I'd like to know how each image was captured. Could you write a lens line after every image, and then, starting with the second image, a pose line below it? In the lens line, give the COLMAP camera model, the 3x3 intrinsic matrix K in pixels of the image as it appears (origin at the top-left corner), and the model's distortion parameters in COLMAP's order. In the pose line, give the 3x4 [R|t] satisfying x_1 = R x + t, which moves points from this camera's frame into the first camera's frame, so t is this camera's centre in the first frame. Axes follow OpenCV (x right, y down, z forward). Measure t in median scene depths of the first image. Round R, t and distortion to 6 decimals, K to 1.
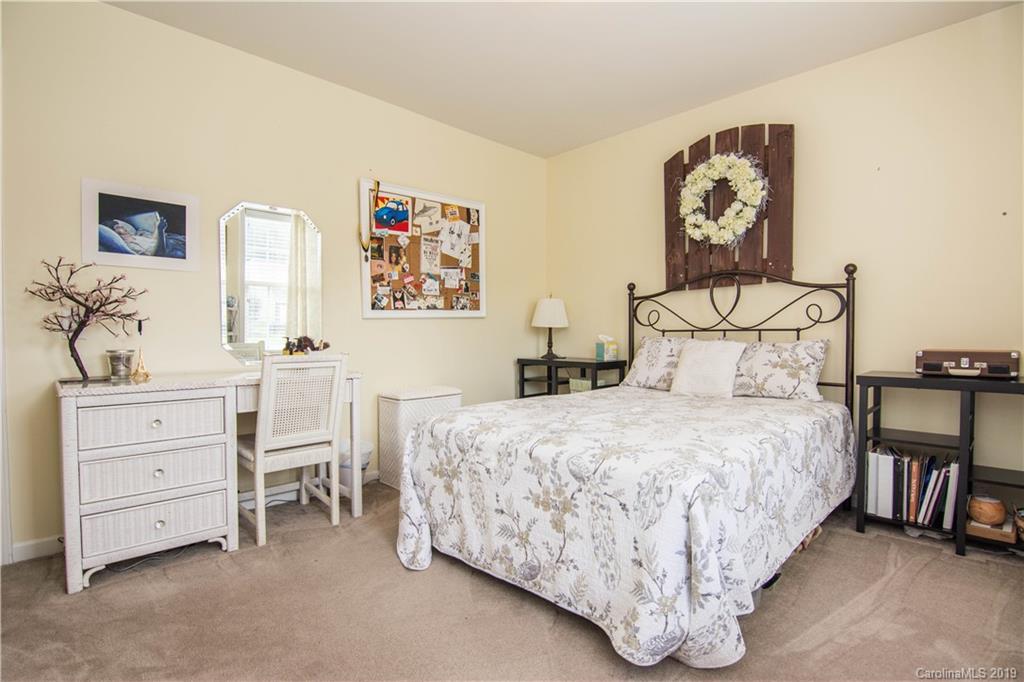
lens RADIAL K [[491.5, 0, 512.3], [0, 491.5, 343.3], [0, 0, 1]] dist [-0.012199, -0.000527]
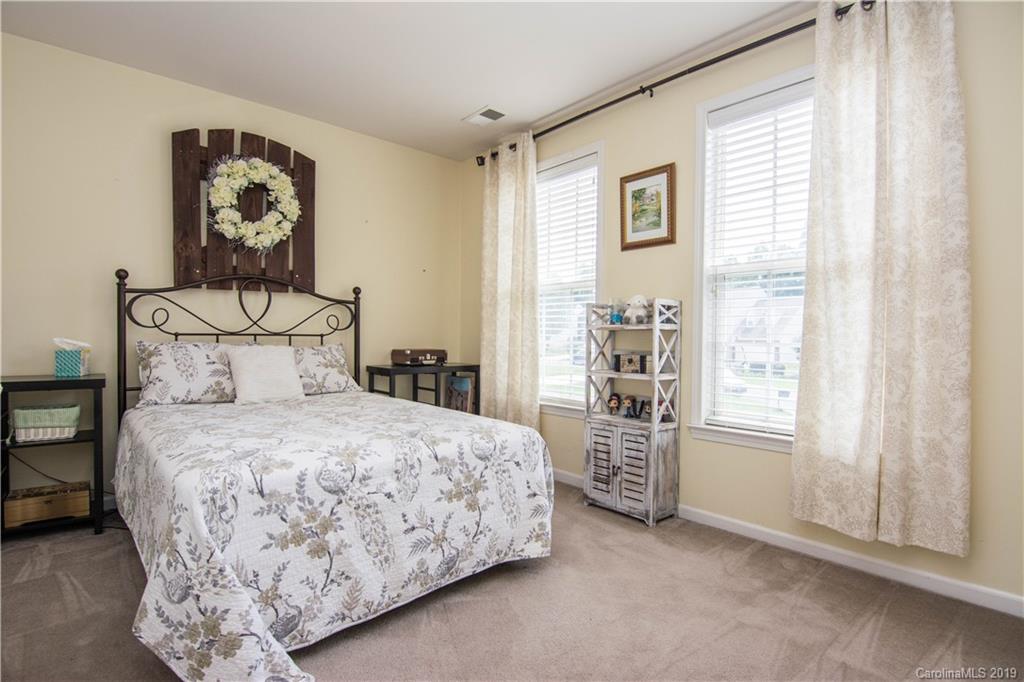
lens RADIAL K [[493.3, 0, 512.3], [0, 493.3, 341.4], [0, 0, 1]] dist [-0.009416, -0.002216]
pose [[0.052542, -0.003866, 0.998611, -0.639013], [0.009931, 0.999945, 0.003349, -0.012961], [-0.998569, 0.009741, 0.052577, 0.503212]]
